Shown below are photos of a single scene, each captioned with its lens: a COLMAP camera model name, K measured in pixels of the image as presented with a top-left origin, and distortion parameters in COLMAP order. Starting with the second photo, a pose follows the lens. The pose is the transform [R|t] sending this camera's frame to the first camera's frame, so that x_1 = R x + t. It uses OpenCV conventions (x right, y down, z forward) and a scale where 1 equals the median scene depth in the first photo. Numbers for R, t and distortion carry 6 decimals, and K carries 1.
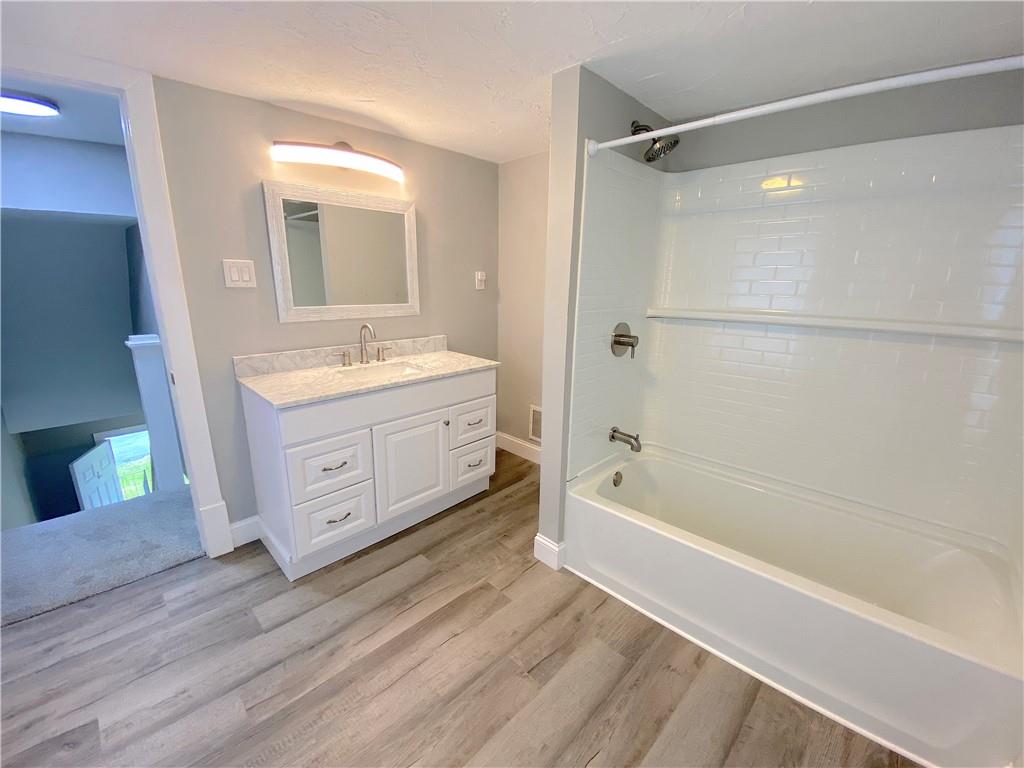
lens RADIAL K [[417.1, 0, 507.1], [0, 417.1, 380.4], [0, 0, 1]] dist [0.016214, -0.019767]
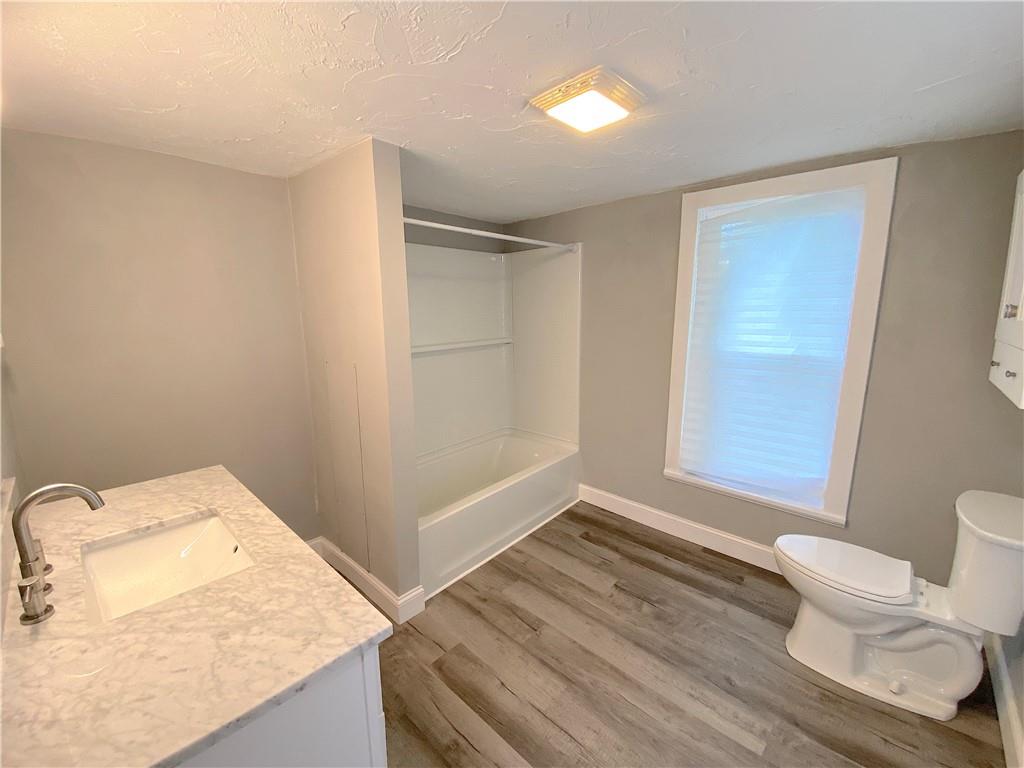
lens RADIAL K [[417.1, 0, 507.1], [0, 417.1, 380.4], [0, 0, 1]] dist [0.016214, -0.019767]
pose [[-0.019069, -0.186246, 0.982318, -0.960423], [0.260906, 0.947528, 0.184715, -0.261806], [-0.965176, 0.259815, 0.030524, 0.760394]]
